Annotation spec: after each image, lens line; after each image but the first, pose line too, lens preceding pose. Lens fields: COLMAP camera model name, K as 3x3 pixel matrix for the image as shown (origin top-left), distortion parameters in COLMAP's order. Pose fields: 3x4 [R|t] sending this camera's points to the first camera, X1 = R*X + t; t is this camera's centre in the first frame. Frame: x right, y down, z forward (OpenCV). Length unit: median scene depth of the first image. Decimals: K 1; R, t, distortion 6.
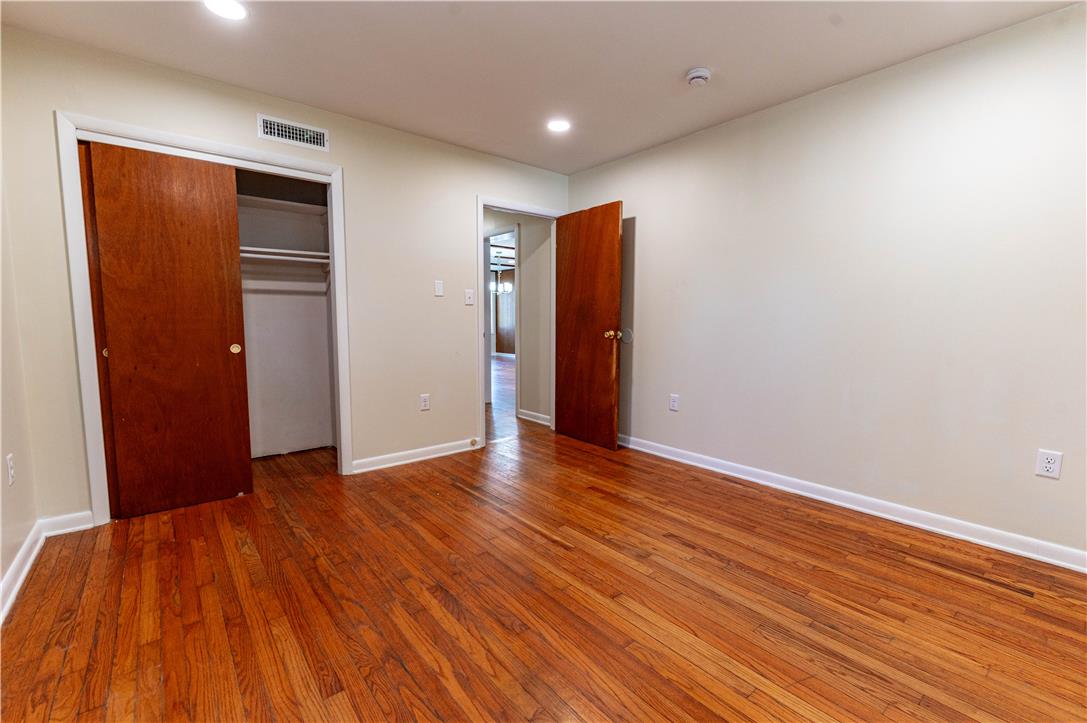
lens RADIAL K [[470.3, 0, 554.7], [0, 470.3, 361.1], [0, 0, 1]] dist [0.000236, -0.000383]
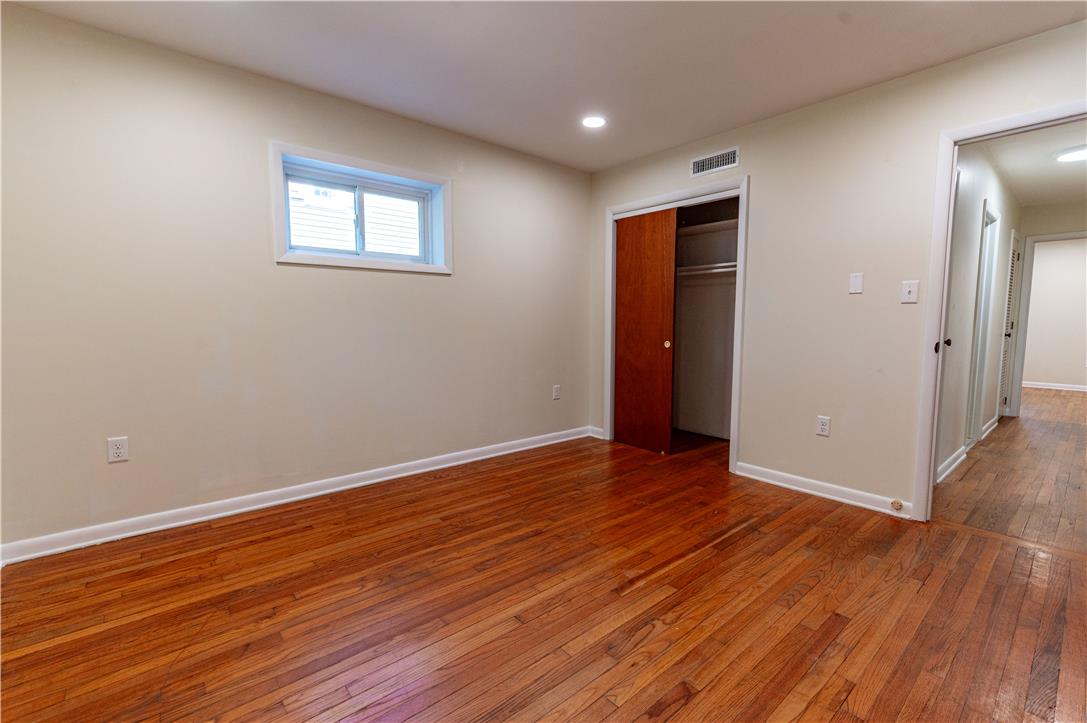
lens RADIAL K [[470.3, 0, 554.7], [0, 470.3, 361.1], [0, 0, 1]] dist [0.000236, -0.000383]
pose [[0.018252, 0.084896, -0.996223, 0.819343], [-0.096308, 0.991905, 0.082763, -0.073638], [0.995184, 0.094433, 0.026280, 0.805112]]
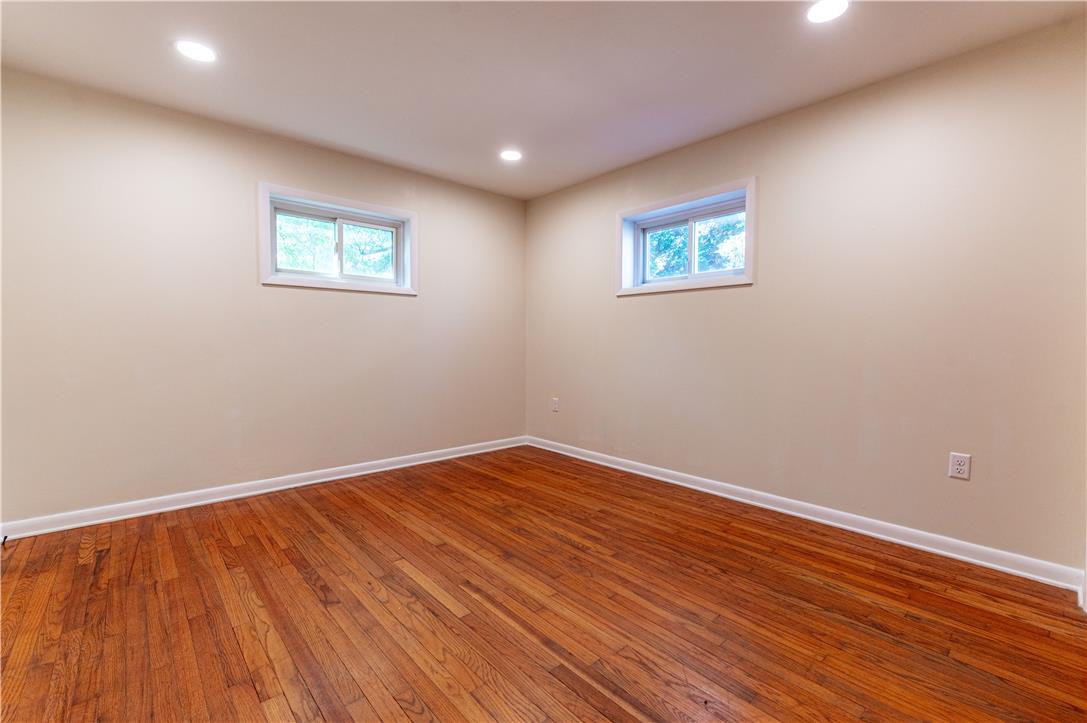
lens RADIAL K [[470.3, 0, 554.7], [0, 470.3, 361.1], [0, 0, 1]] dist [0.000236, -0.000383]
pose [[-0.998737, -0.006939, -0.049756, -0.091782], [-0.013581, 0.990828, 0.134441, -0.146544], [0.048367, 0.134947, -0.989672, 1.801042]]
